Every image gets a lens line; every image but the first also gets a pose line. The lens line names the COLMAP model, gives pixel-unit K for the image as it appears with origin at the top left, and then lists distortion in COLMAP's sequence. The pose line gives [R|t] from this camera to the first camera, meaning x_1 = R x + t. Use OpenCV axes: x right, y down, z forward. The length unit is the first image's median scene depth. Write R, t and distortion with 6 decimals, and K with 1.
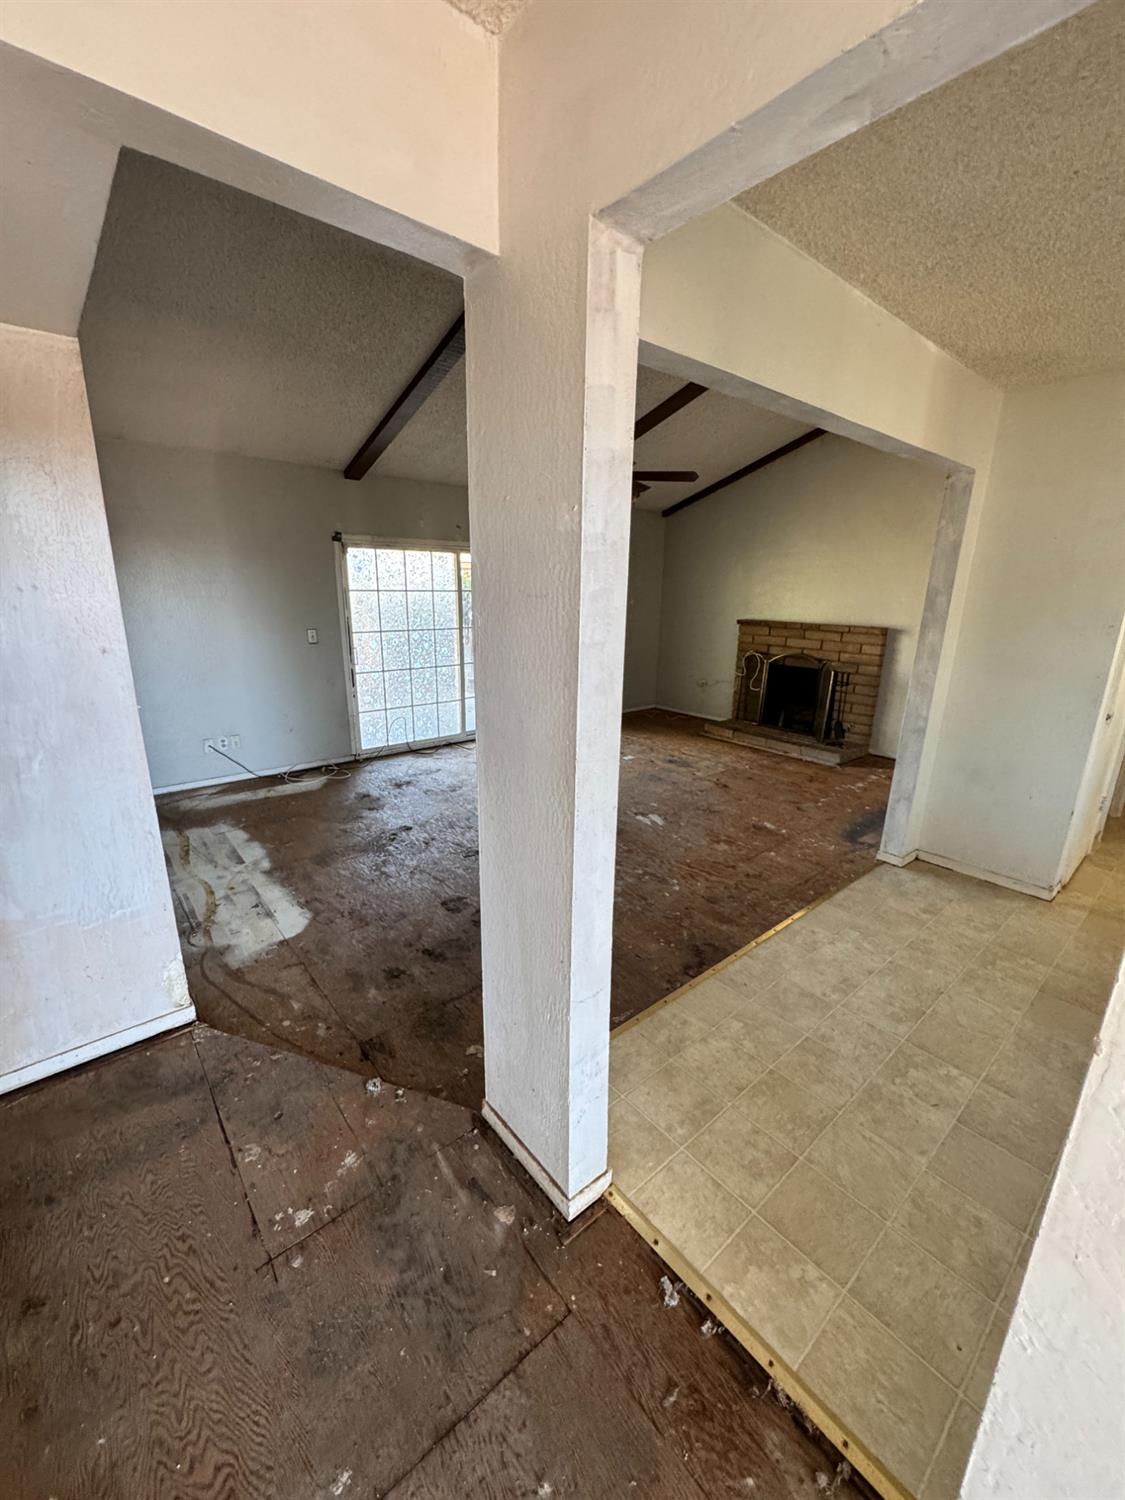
lens RADIAL K [[598.8, 0, 563.3], [0, 598.8, 747.8], [0, 0, 1]] dist [-0.004308, 0.000444]
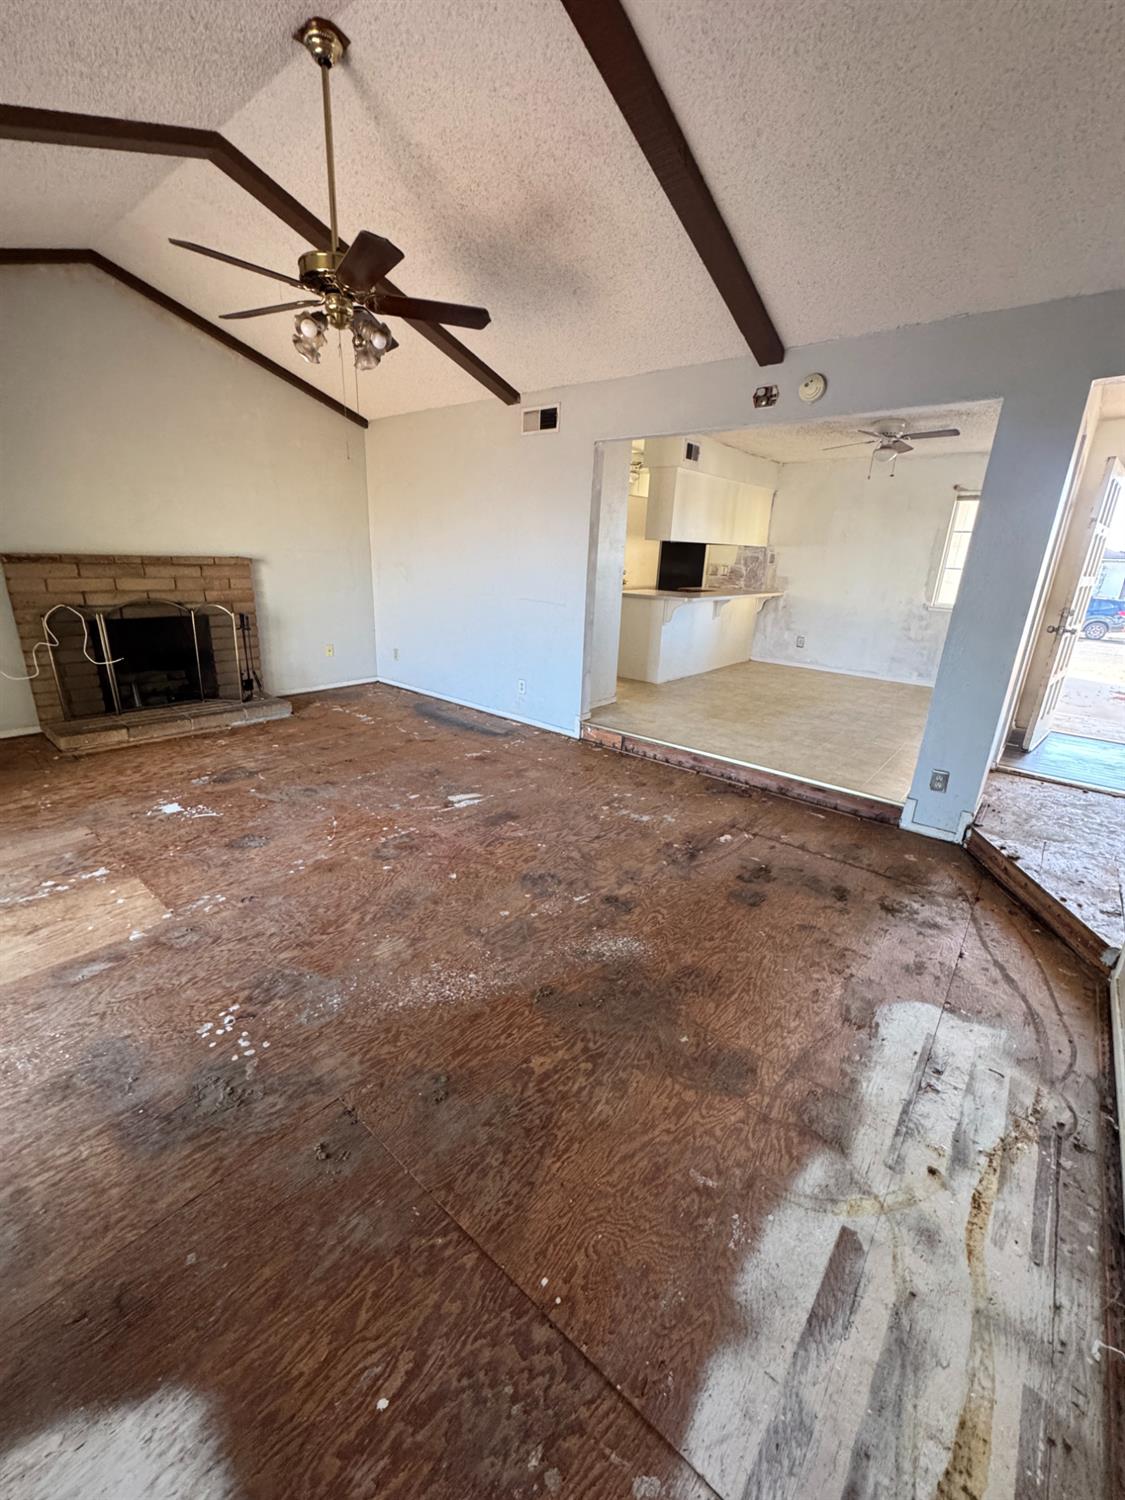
lens RADIAL K [[598.8, 0, 563.3], [0, 598.8, 747.8], [0, 0, 1]] dist [-0.004308, 0.000444]
pose [[-0.173488, -0.326349, 0.929192, -0.545338], [0.218501, 0.907230, 0.359431, -0.186443], [-0.960291, 0.265386, -0.086086, 0.812320]]
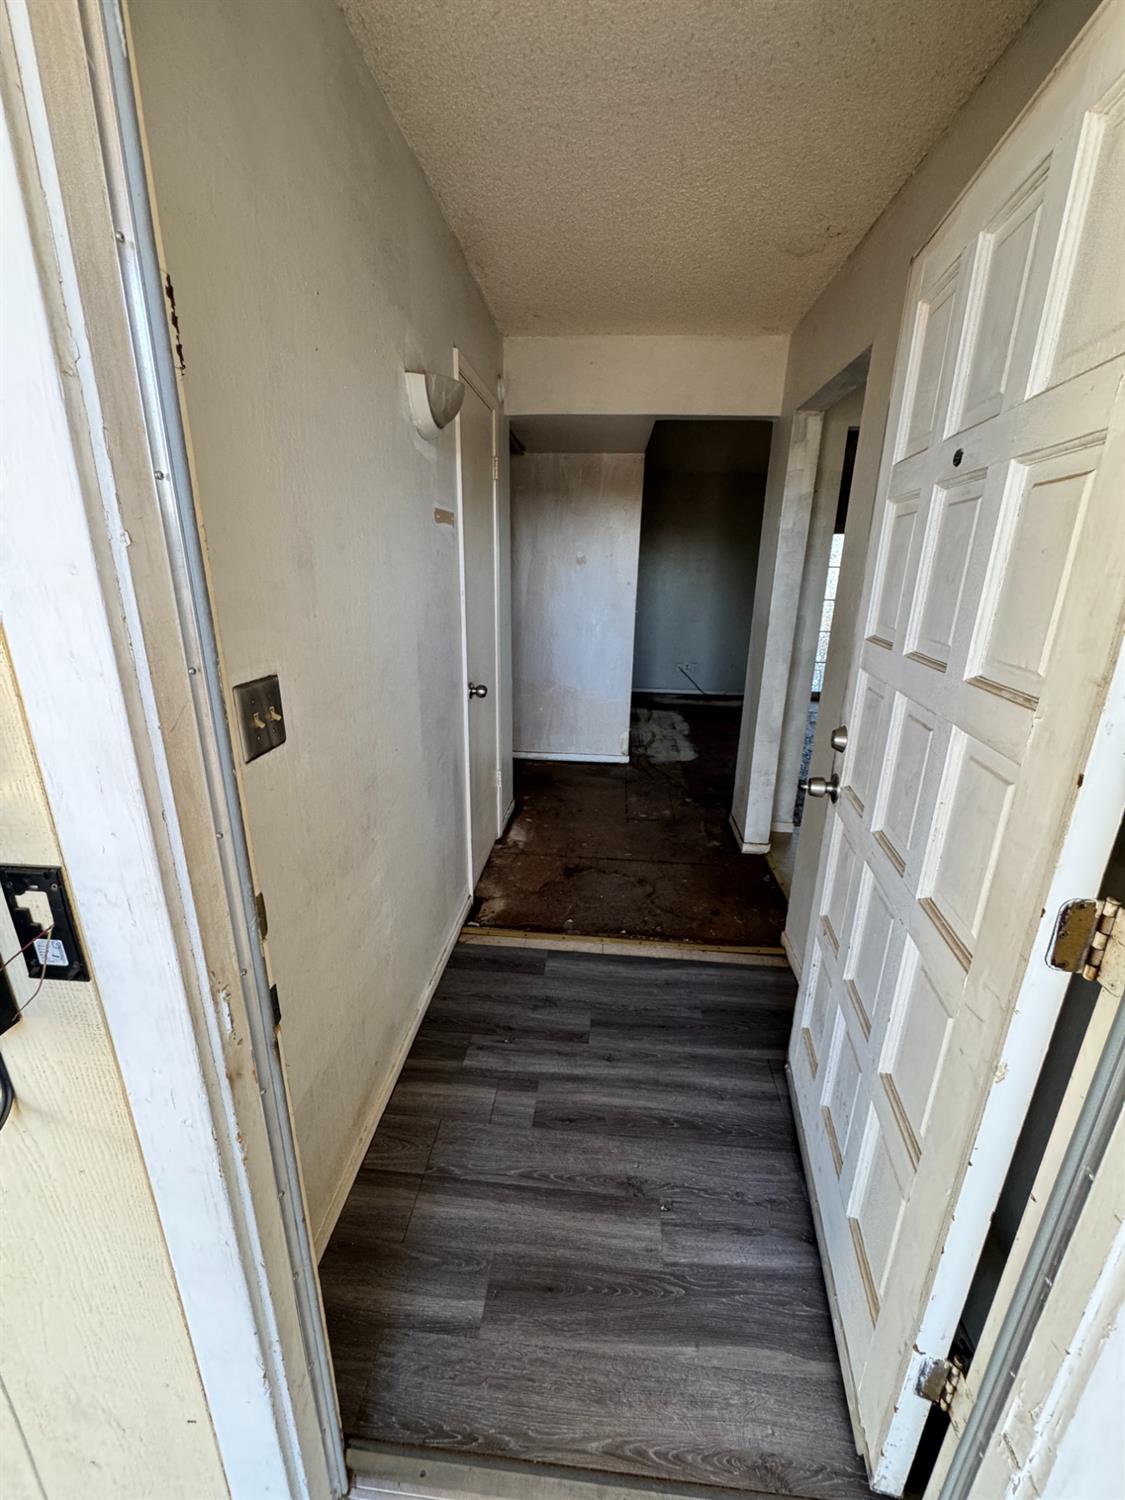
lens RADIAL K [[598.8, 0, 563.3], [0, 598.8, 747.8], [0, 0, 1]] dist [-0.004308, 0.000444]
pose [[0.705234, 0.208732, -0.677552, 0.273835], [-0.192121, 0.976185, 0.100760, 0.098221], [0.682448, 0.059113, 0.728540, -0.298704]]
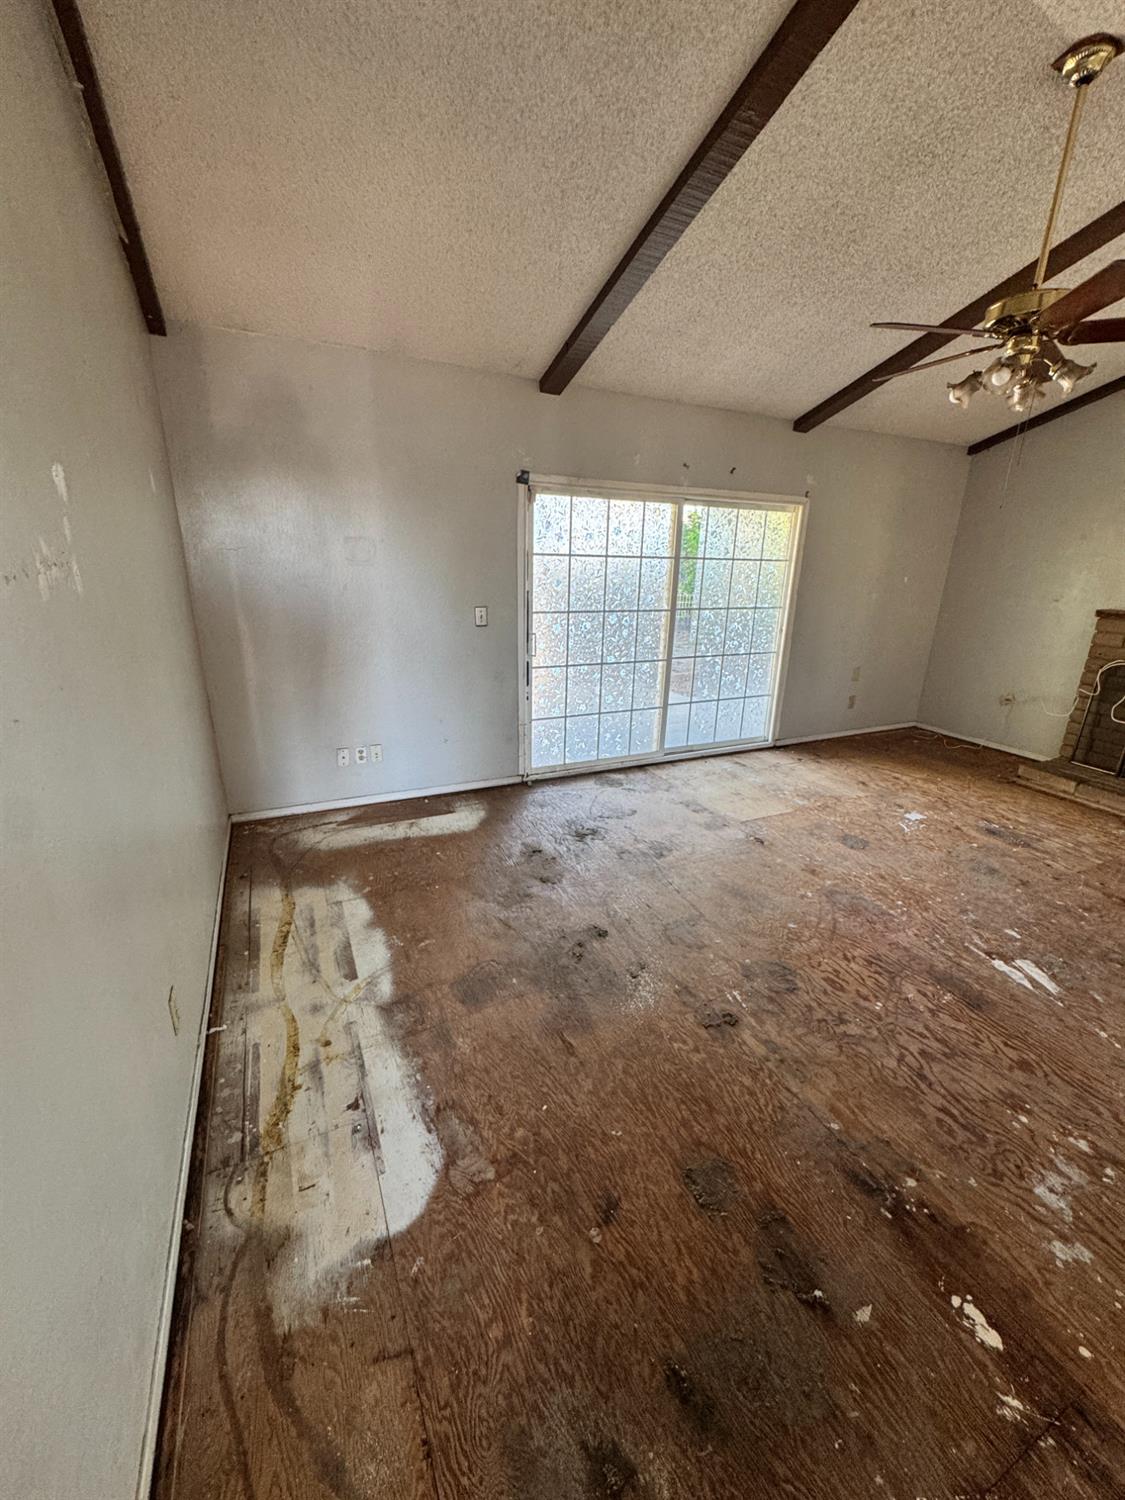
lens RADIAL K [[598.8, 0, 563.3], [0, 598.8, 747.8], [0, 0, 1]] dist [-0.004308, 0.000444]
pose [[0.966525, 0.088502, -0.240826, -0.135658], [-0.078530, 0.995621, 0.050717, -0.073959], [0.244260, -0.030107, 0.969242, 0.319926]]
